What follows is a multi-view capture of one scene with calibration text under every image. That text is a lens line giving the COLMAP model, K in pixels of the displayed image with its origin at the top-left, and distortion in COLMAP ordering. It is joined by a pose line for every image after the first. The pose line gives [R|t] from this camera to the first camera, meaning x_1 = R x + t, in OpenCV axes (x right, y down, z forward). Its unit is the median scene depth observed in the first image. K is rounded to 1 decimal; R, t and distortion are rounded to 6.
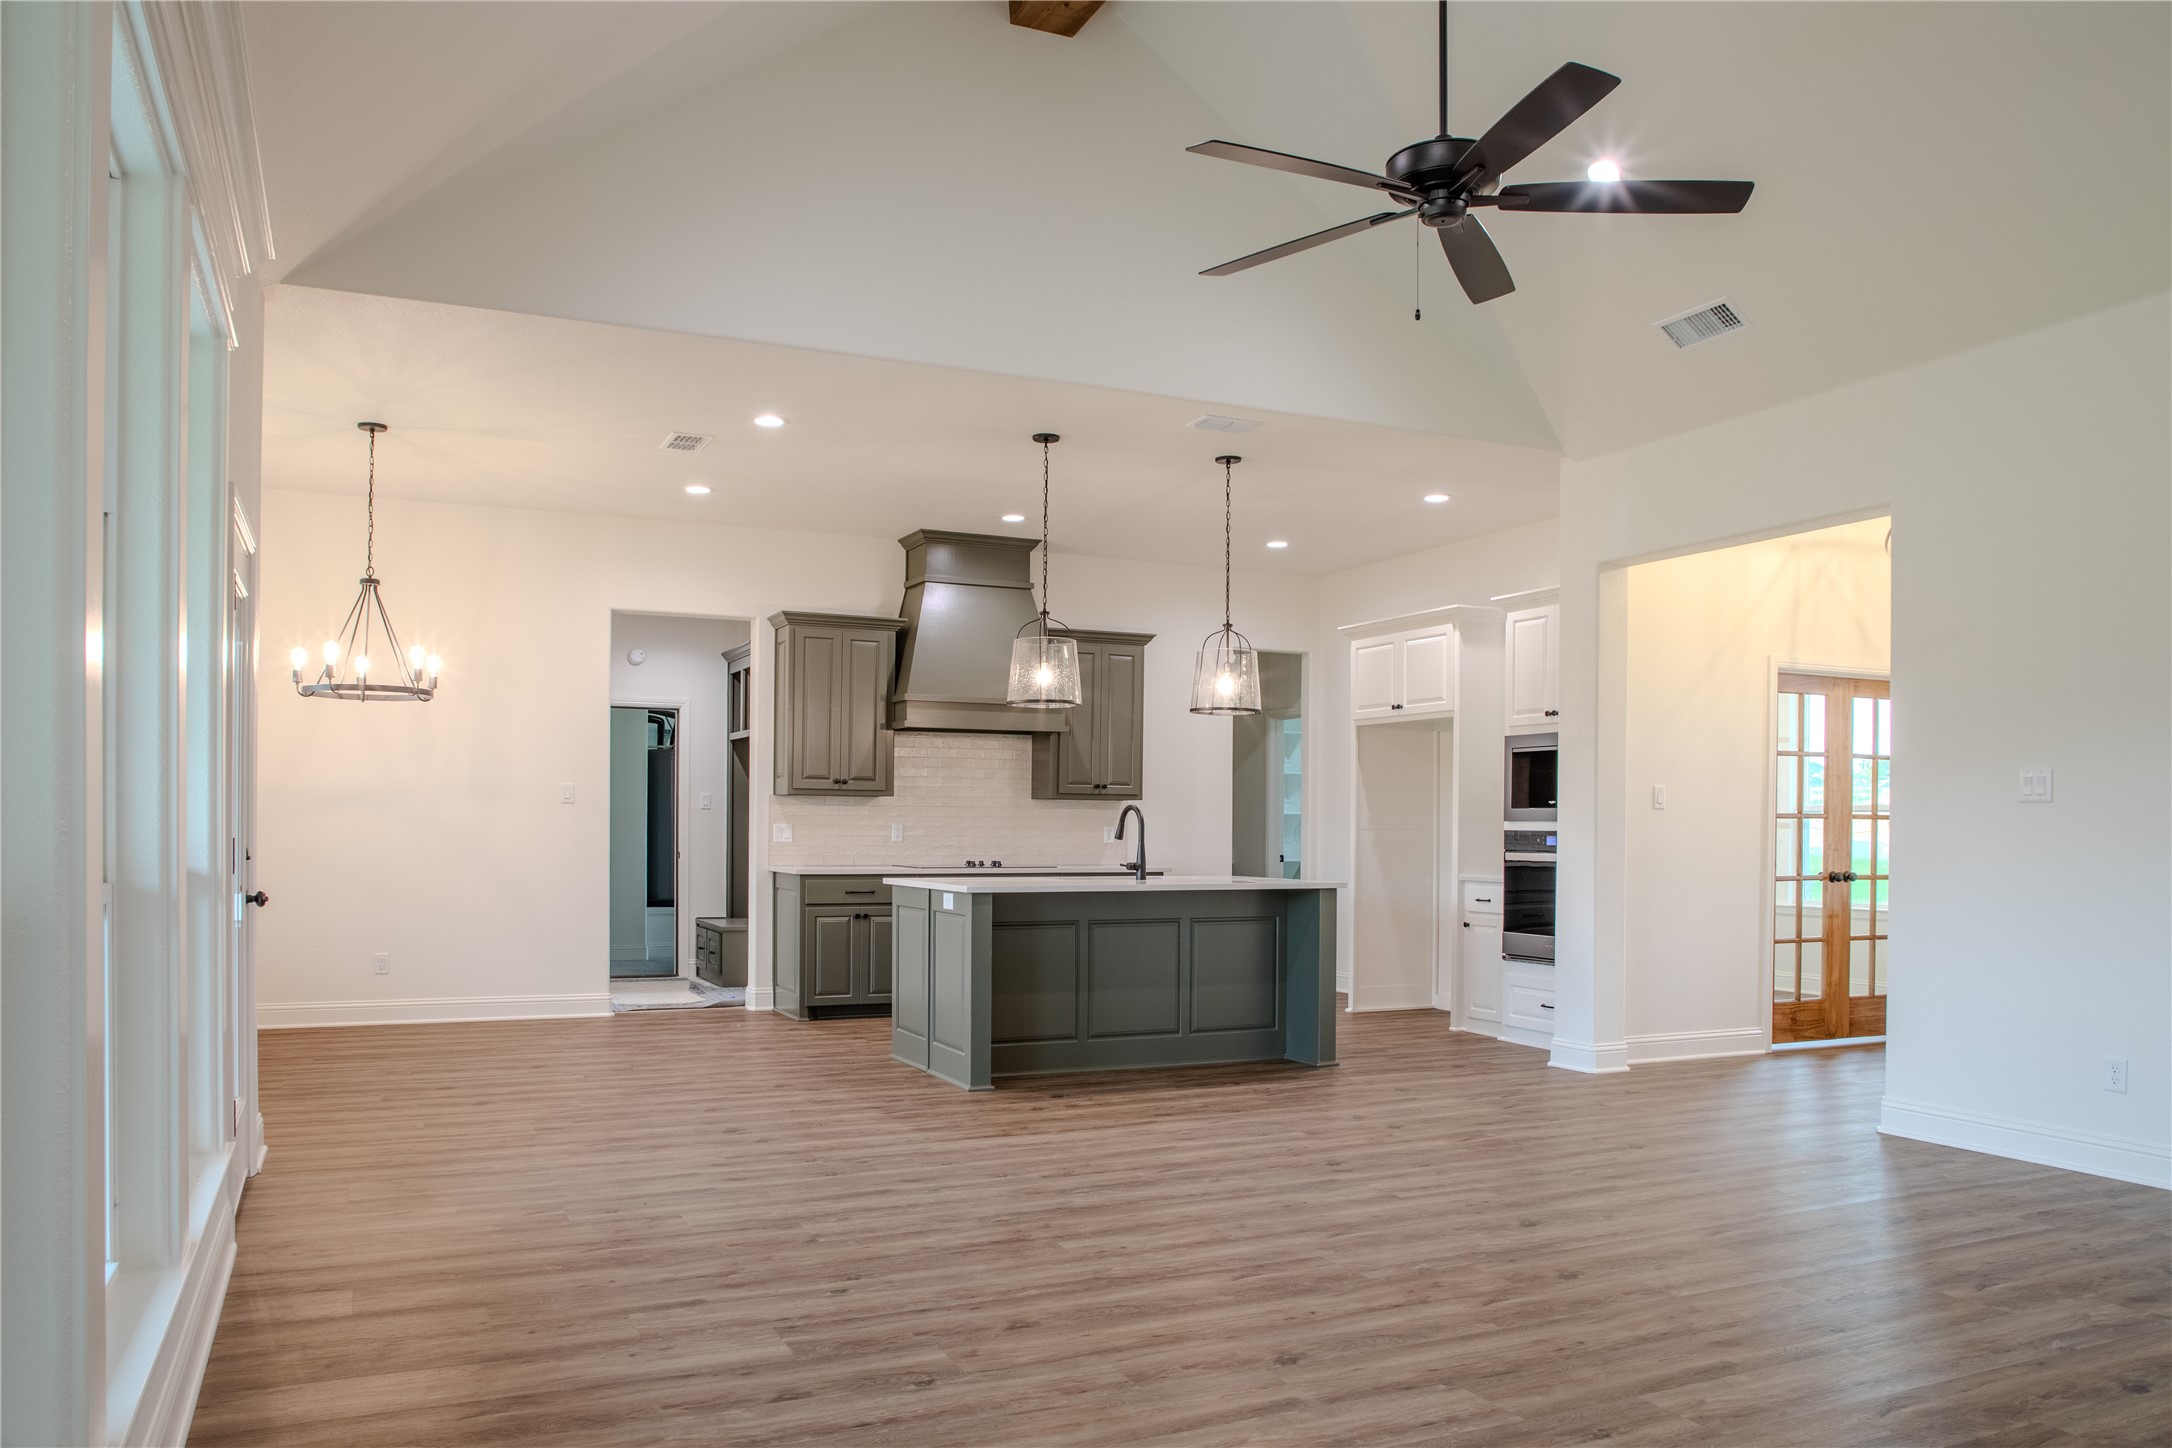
lens RADIAL K [[1515.3, 0, 1078.0], [0, 1515.3, 845.4], [0, 0, 1]] dist [-0.052989, 0.021612]
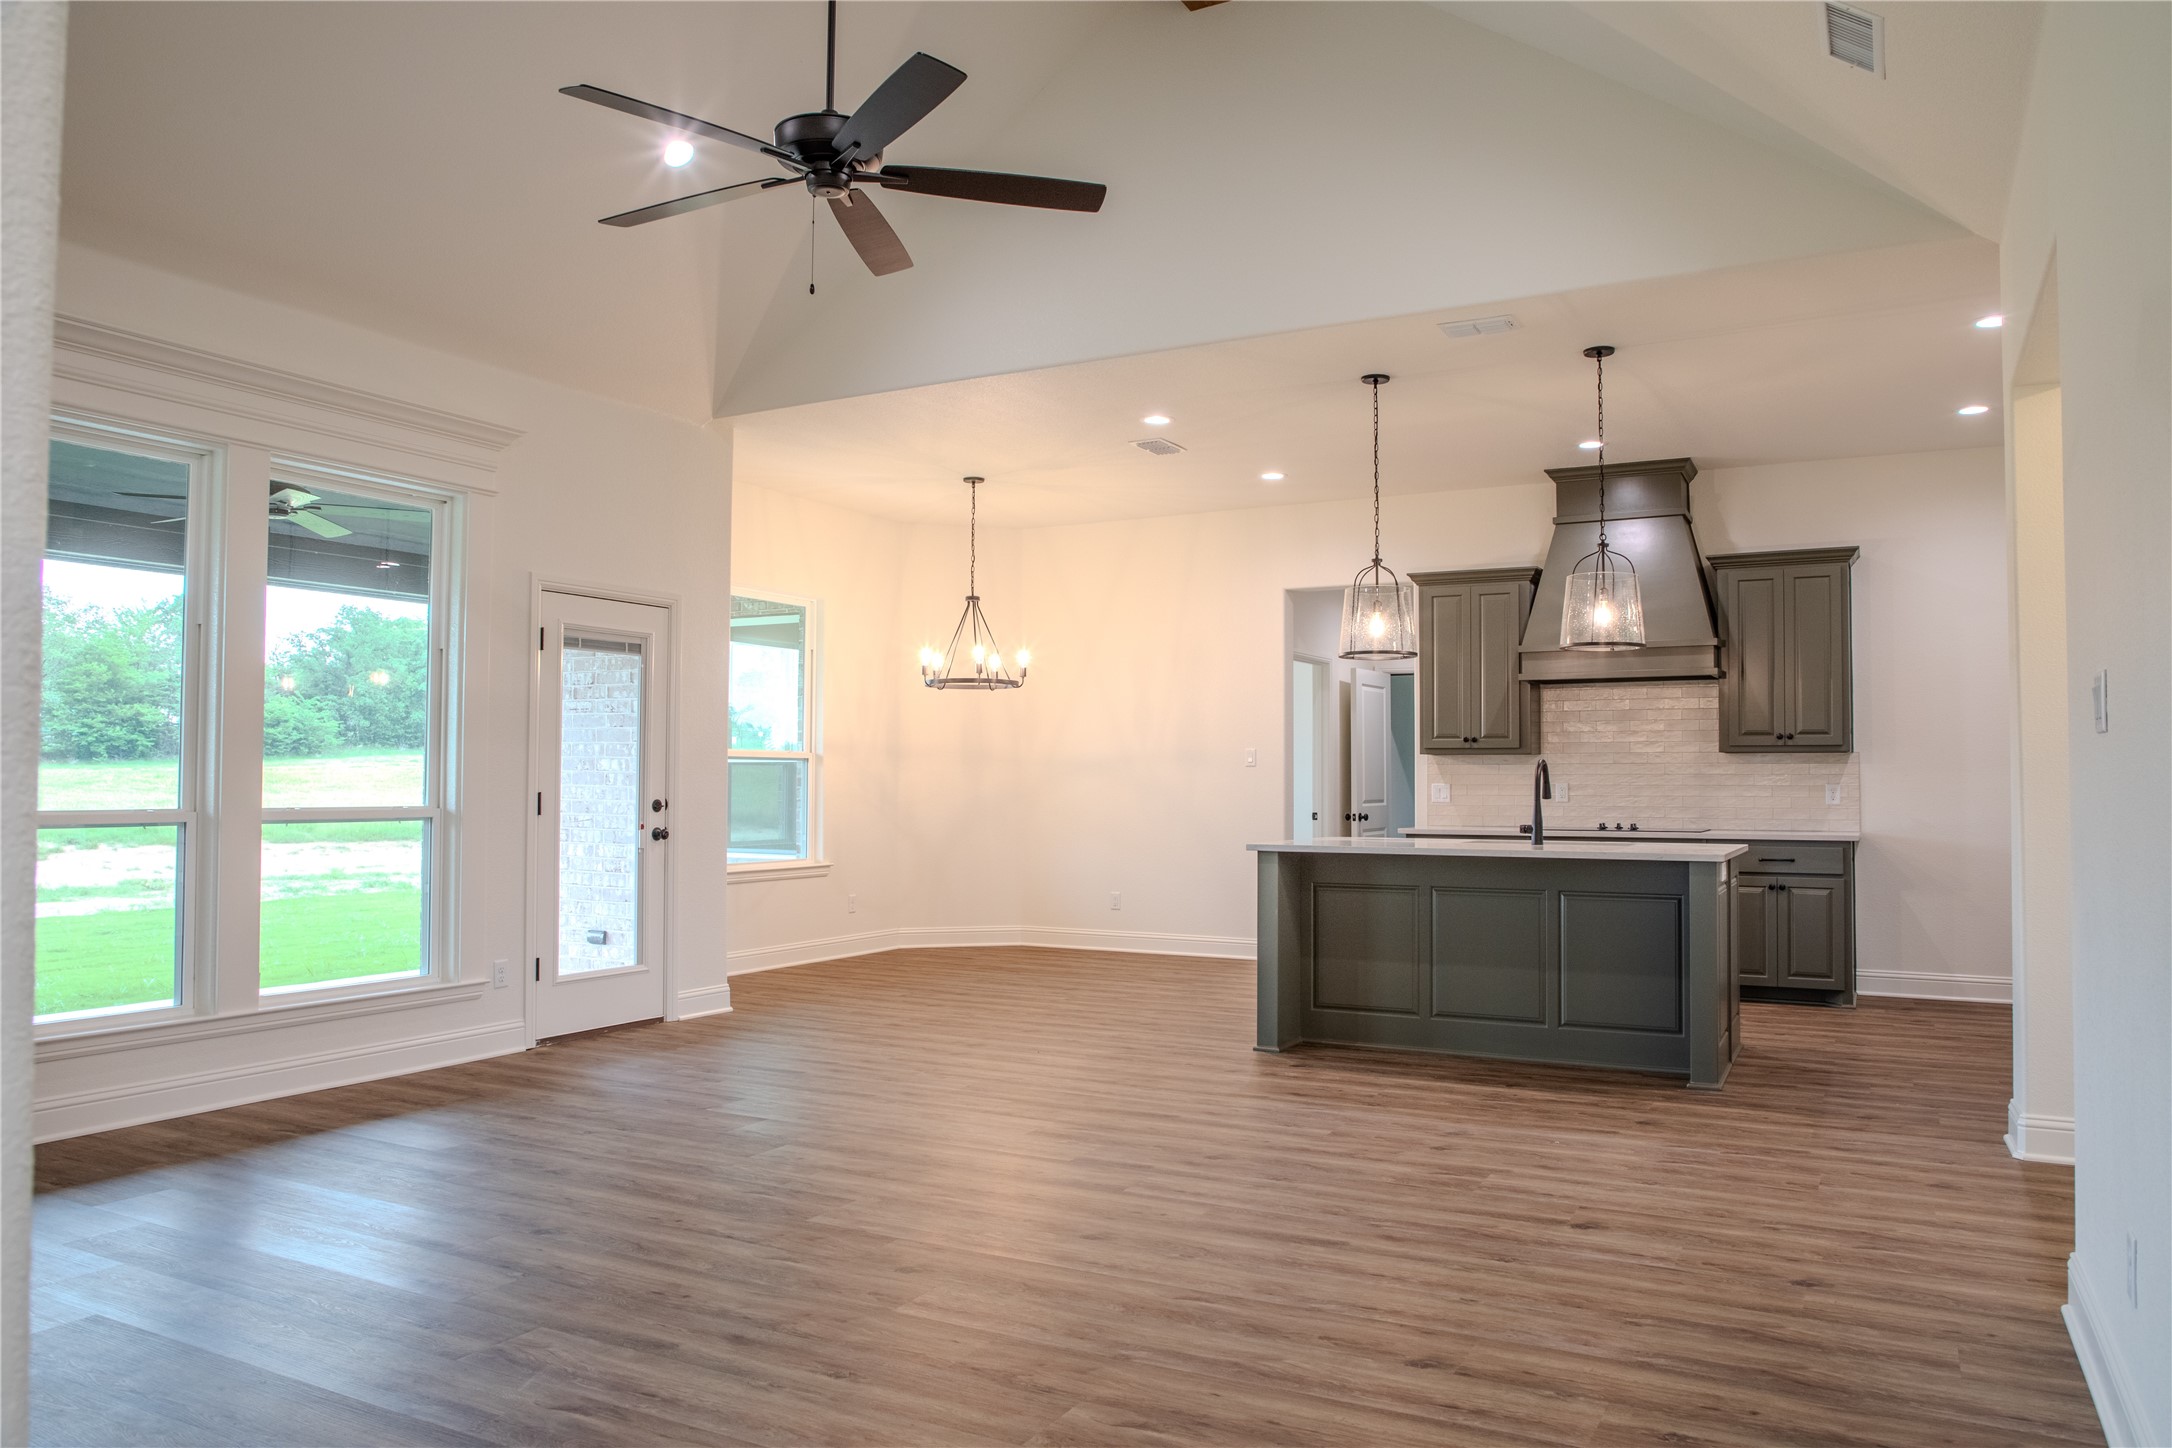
lens RADIAL K [[1515.3, 0, 1102.4], [0, 1515.3, 725.2], [0, 0, 1]] dist [-0.052989, 0.021612]
pose [[0.605364, -0.034415, -0.795204, 0.606308], [-0.009535, 0.998680, -0.050479, -0.000139], [0.795891, 0.038140, 0.604237, 0.279352]]
